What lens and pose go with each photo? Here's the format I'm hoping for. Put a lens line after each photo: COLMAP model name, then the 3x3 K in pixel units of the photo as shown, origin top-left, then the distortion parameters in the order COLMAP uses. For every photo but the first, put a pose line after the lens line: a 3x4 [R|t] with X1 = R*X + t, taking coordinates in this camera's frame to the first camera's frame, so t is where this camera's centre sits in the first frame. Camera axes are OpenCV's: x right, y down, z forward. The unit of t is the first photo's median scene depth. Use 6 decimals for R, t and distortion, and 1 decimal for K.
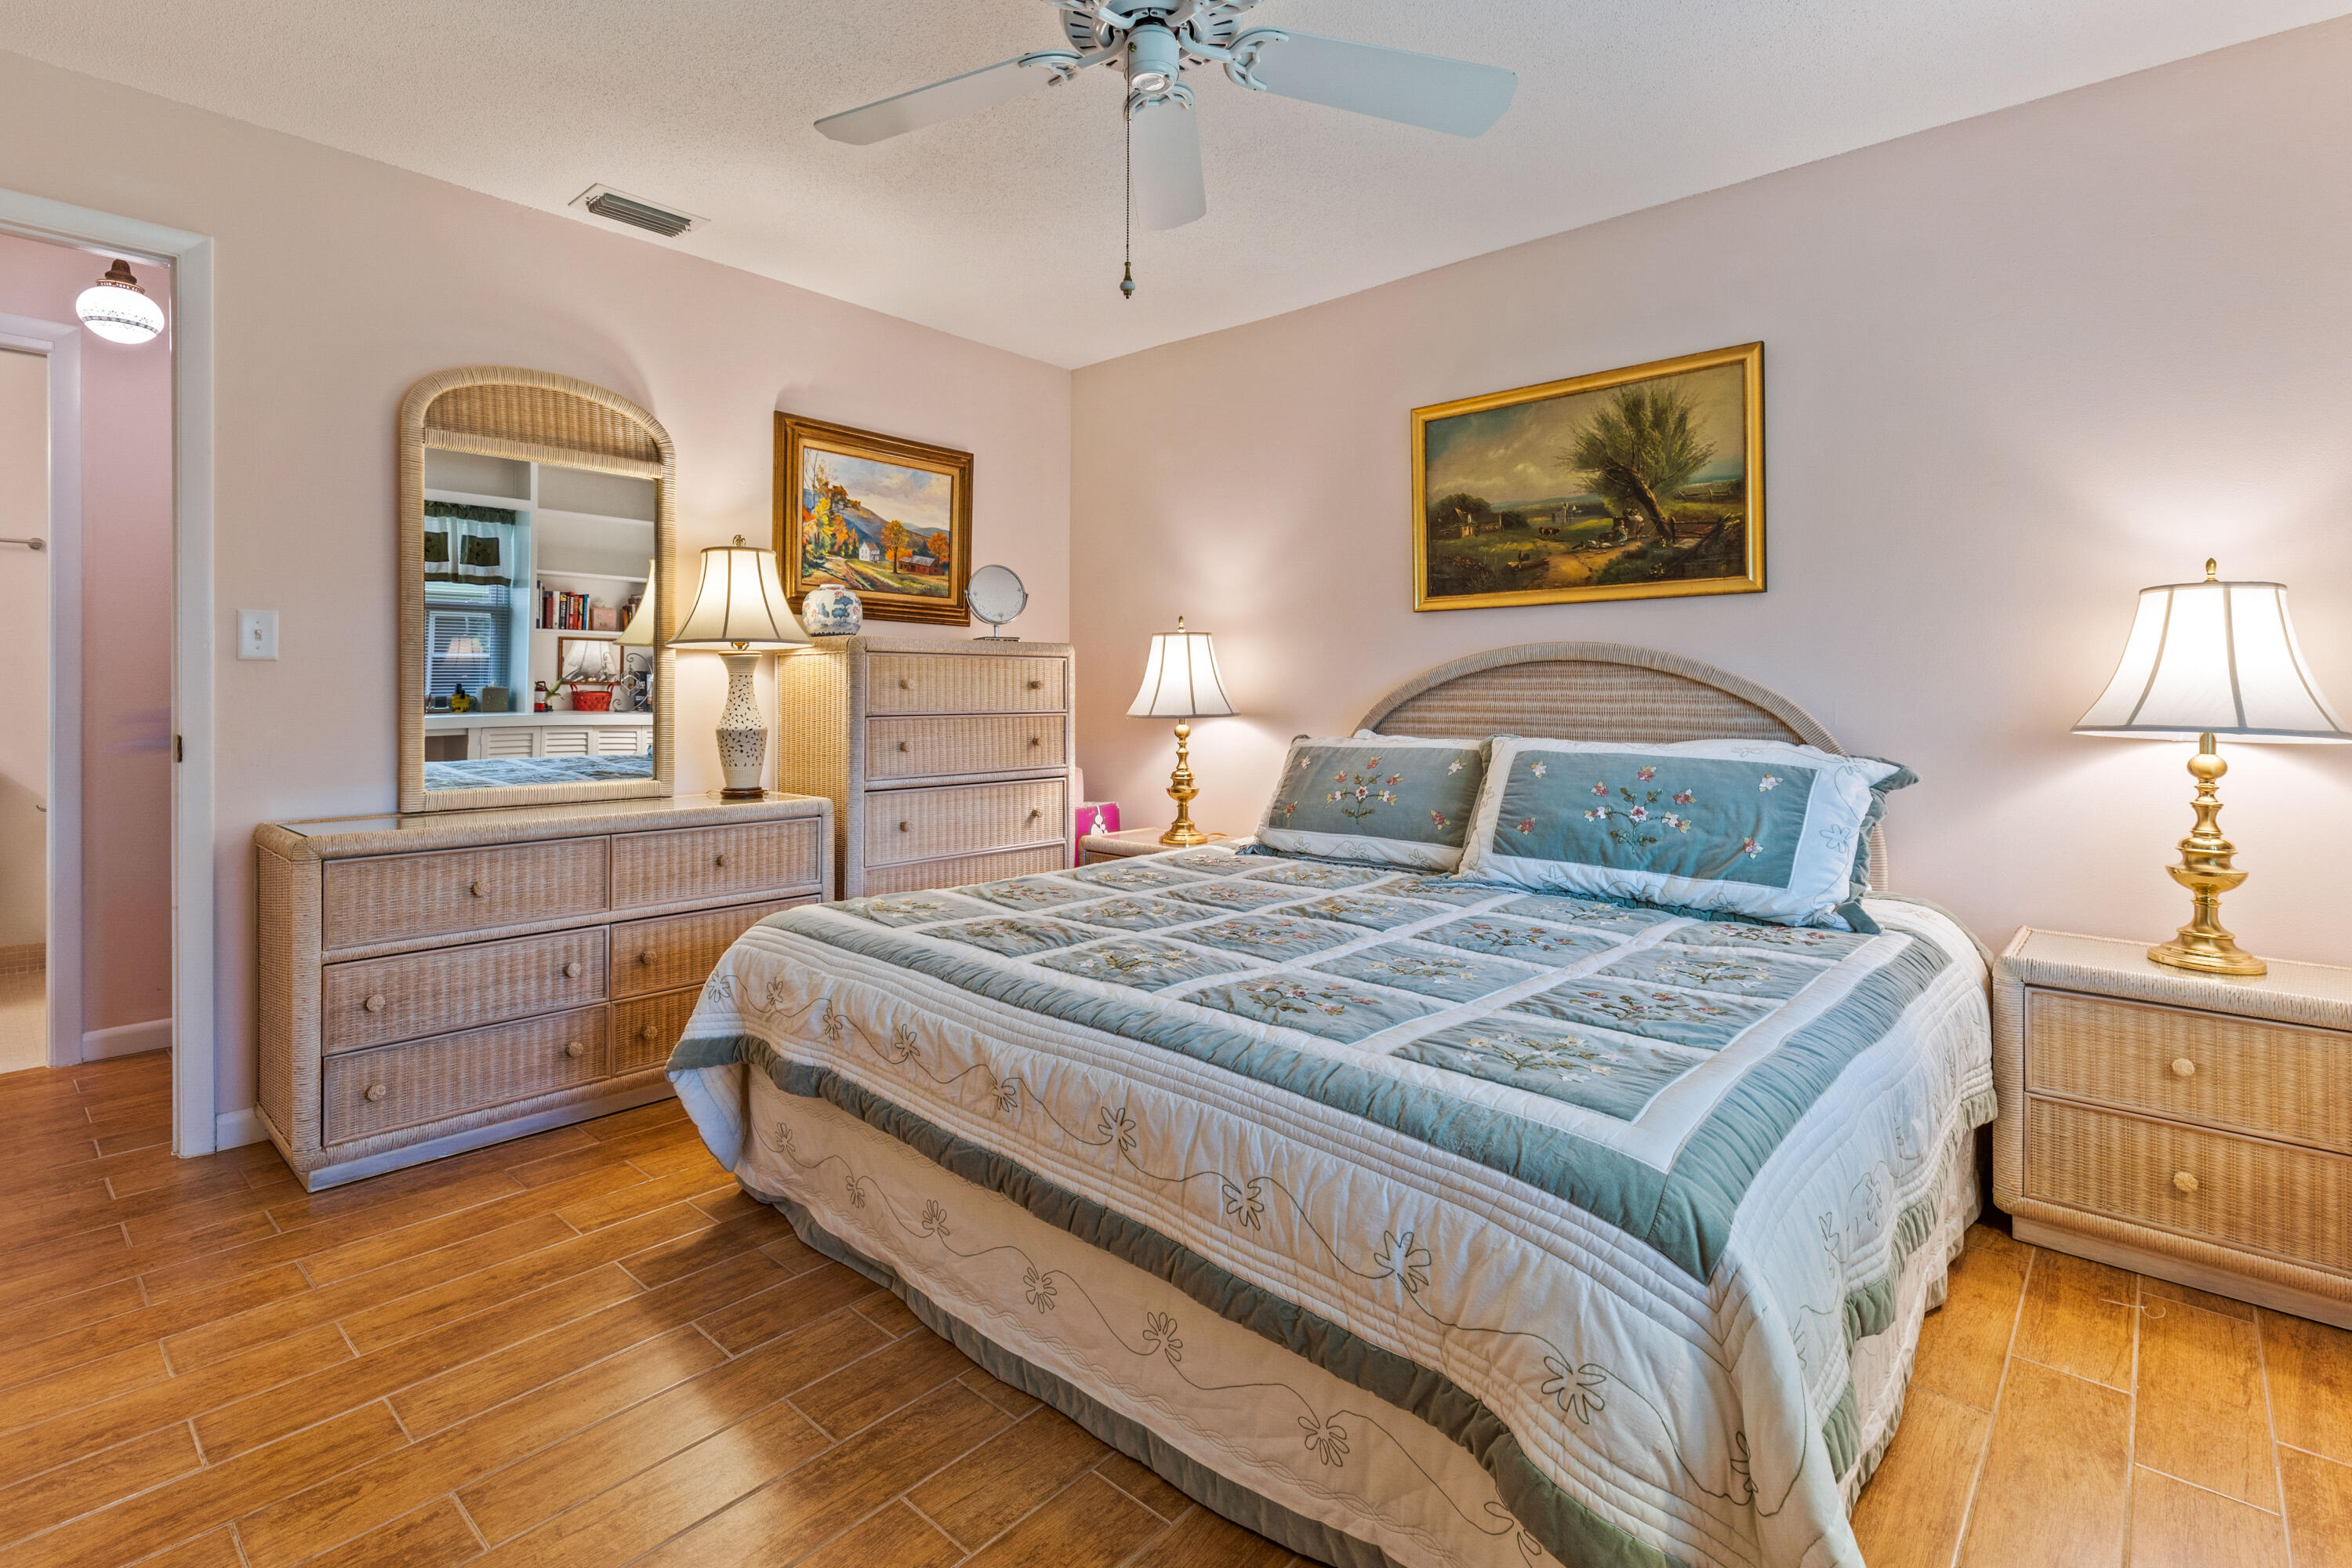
lens RADIAL K [[1069.5, 0, 1107.8], [0, 1069.5, 687.4], [0, 0, 1]] dist [0.004409, -0.003538]
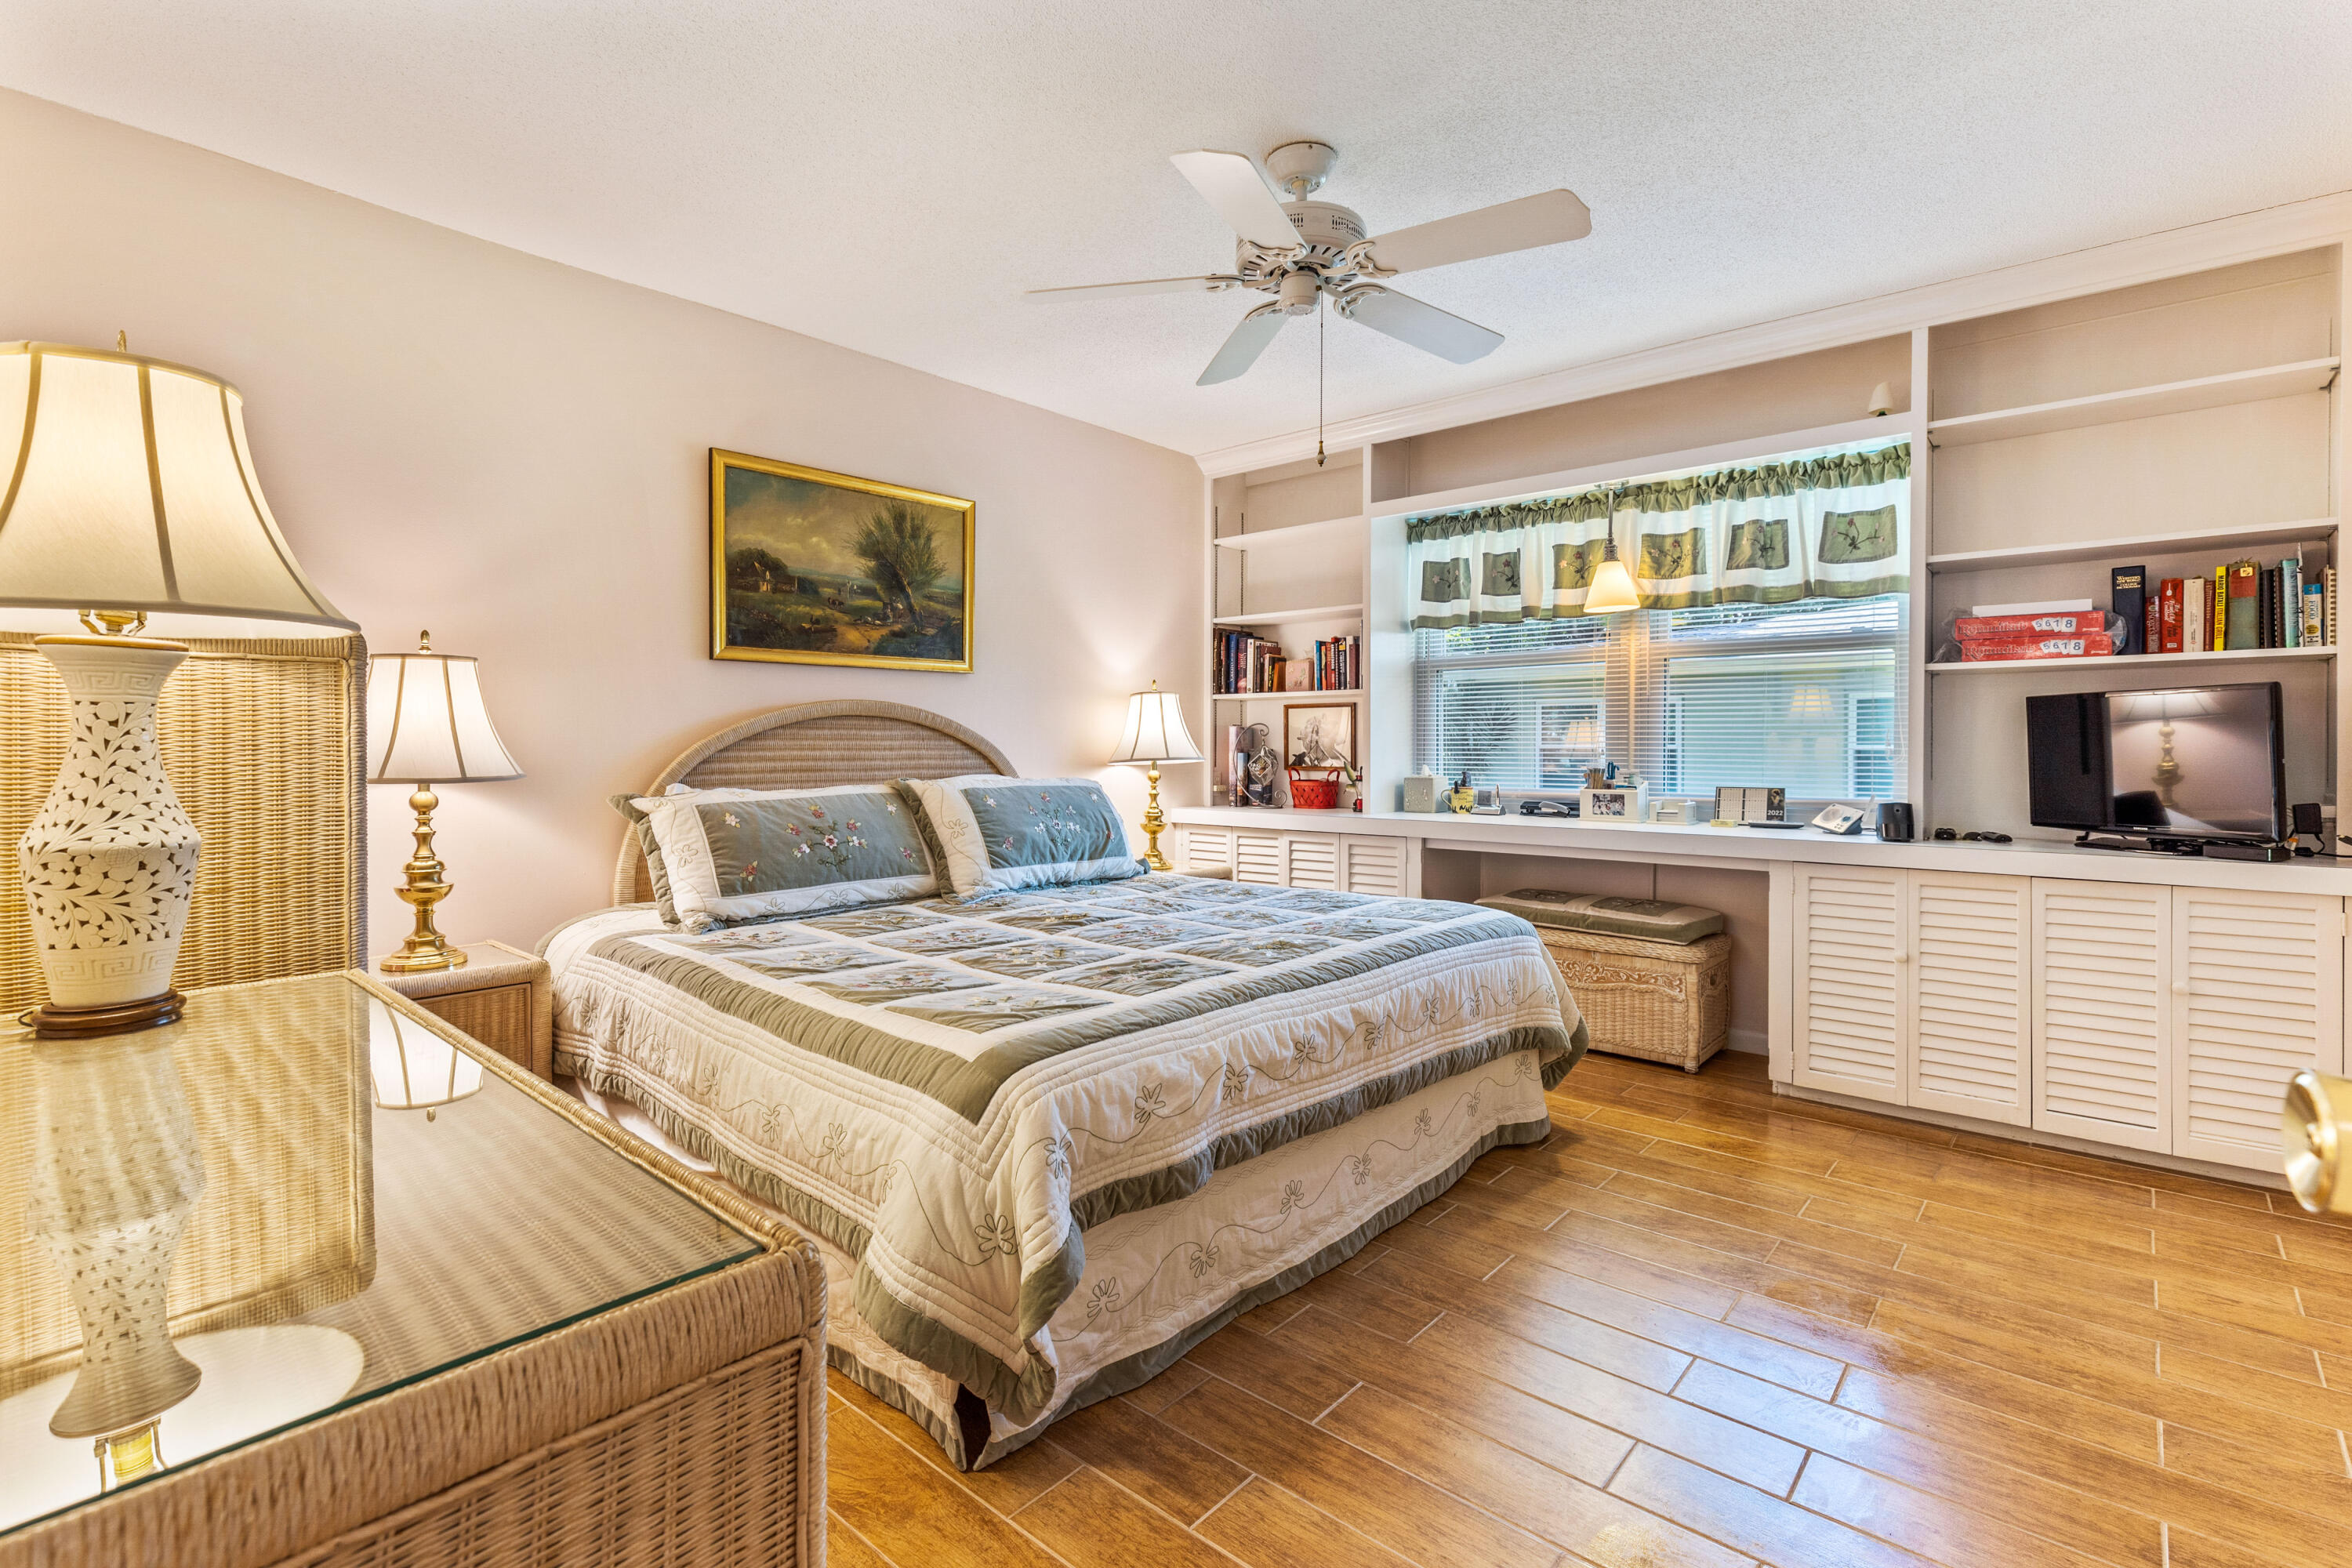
lens RADIAL K [[1069.5, 0, 1170.0], [0, 1069.5, 767.1], [0, 0, 1]] dist [0.004409, -0.003538]
pose [[-0.008103, -0.026092, 0.999627, -0.745325], [-0.004650, 0.999650, 0.026055, -0.000544], [-0.999956, -0.004437, -0.008222, 0.648524]]
